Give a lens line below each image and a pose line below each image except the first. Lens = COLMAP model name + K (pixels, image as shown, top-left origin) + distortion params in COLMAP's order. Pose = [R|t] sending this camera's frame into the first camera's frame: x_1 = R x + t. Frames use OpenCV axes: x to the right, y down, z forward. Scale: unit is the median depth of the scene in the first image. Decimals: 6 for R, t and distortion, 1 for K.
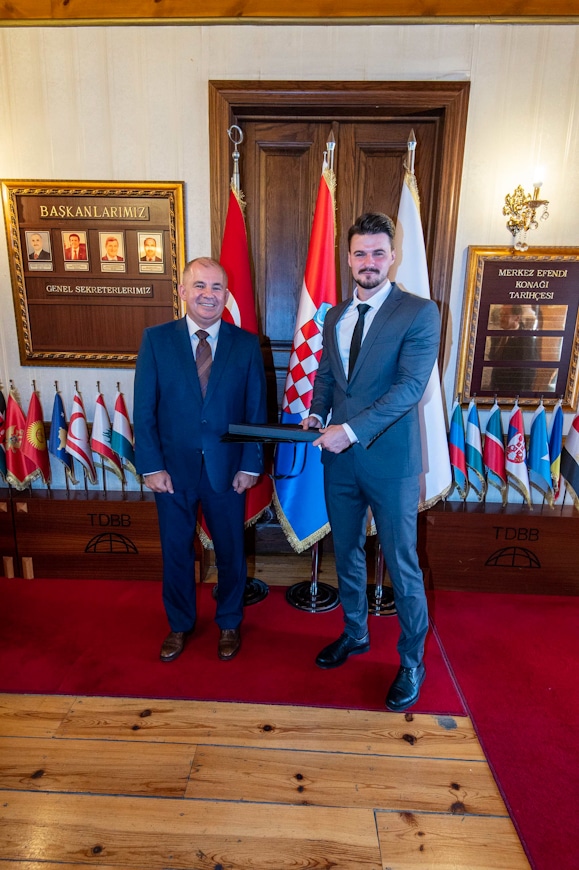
lens RADIAL K [[479.3, 0, 289.7], [0, 479.3, 435.3], [0, 0, 1]] dist [0.017679, -0.014289]
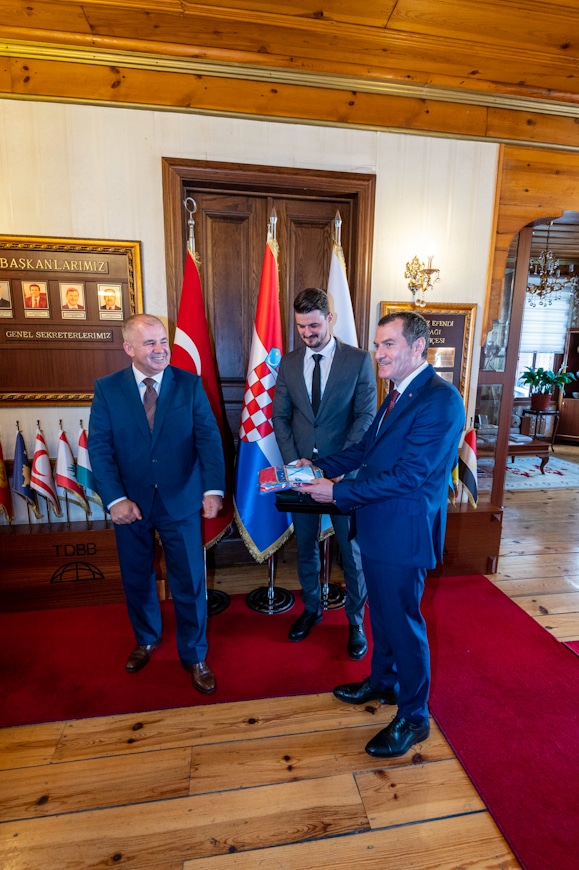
lens RADIAL K [[428.1, 0, 290.9], [0, 428.1, 434.0], [0, 0, 1]] dist [0.006584, -0.012910]
pose [[0.980125, -0.043518, 0.193548, -0.087944], [0.051680, 0.997966, -0.037324, -0.019600], [-0.191530, 0.046585, 0.980381, -0.030912]]
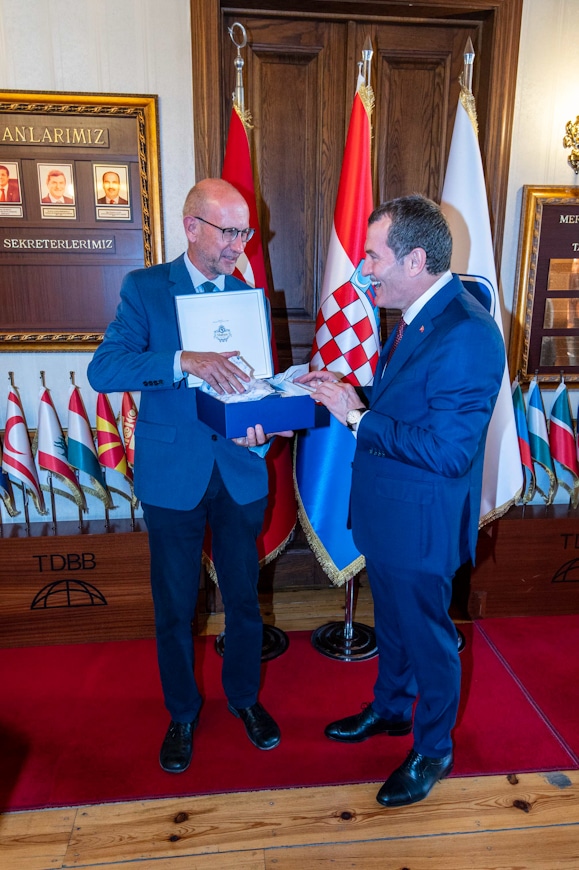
lens RADIAL K [[632.4, 0, 289.8], [0, 632.4, 436.0], [0, 0, 1]] dist [0.015184, -0.015182]
pose [[0.989251, -0.049108, 0.137738, -0.176837], [0.047368, 0.998751, 0.015883, -0.013841], [-0.138346, -0.009188, 0.990341, 0.008742]]
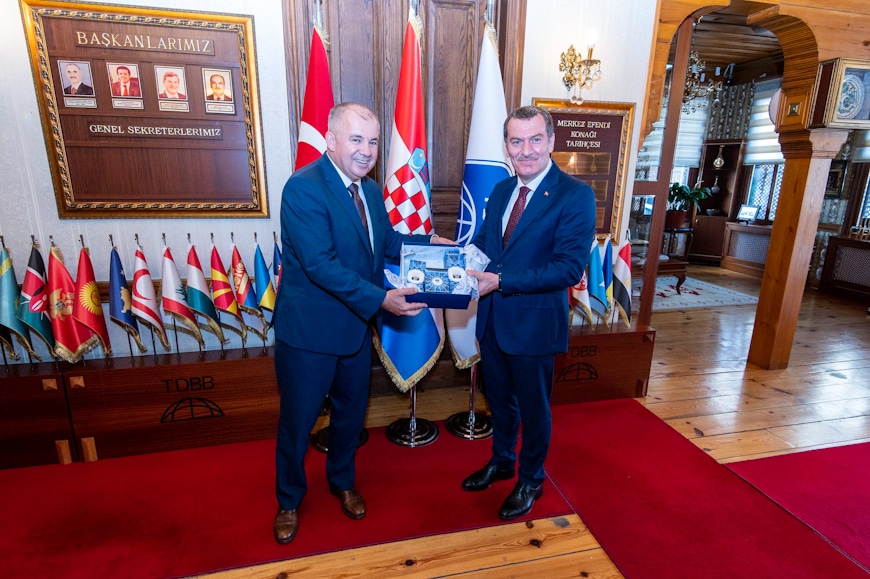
lens RADIAL K [[457.0, 0, 435.2], [0, 457.0, 291.8], [0, 0, 1]] dist [0.009193, -0.010106]
pose [[0.962184, -0.071521, 0.262845, -0.150973], [0.063370, 0.997213, 0.039367, -0.004732], [-0.264928, -0.021221, 0.964035, 0.036640]]
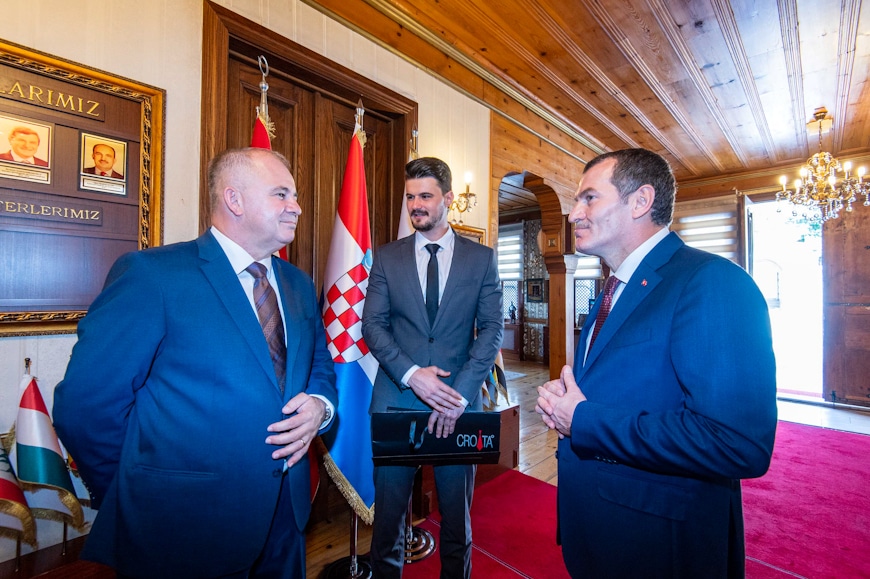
lens RADIAL K [[393.9, 0, 437.7], [0, 393.9, 290.8], [0, 0, 1]] dist [-0.001413, -0.004487]
pose [[0.663022, -0.005045, 0.748583, -0.402697], [0.170377, 0.974751, -0.144335, -0.038698], [-0.728954, 0.223238, 0.647141, 0.329325]]
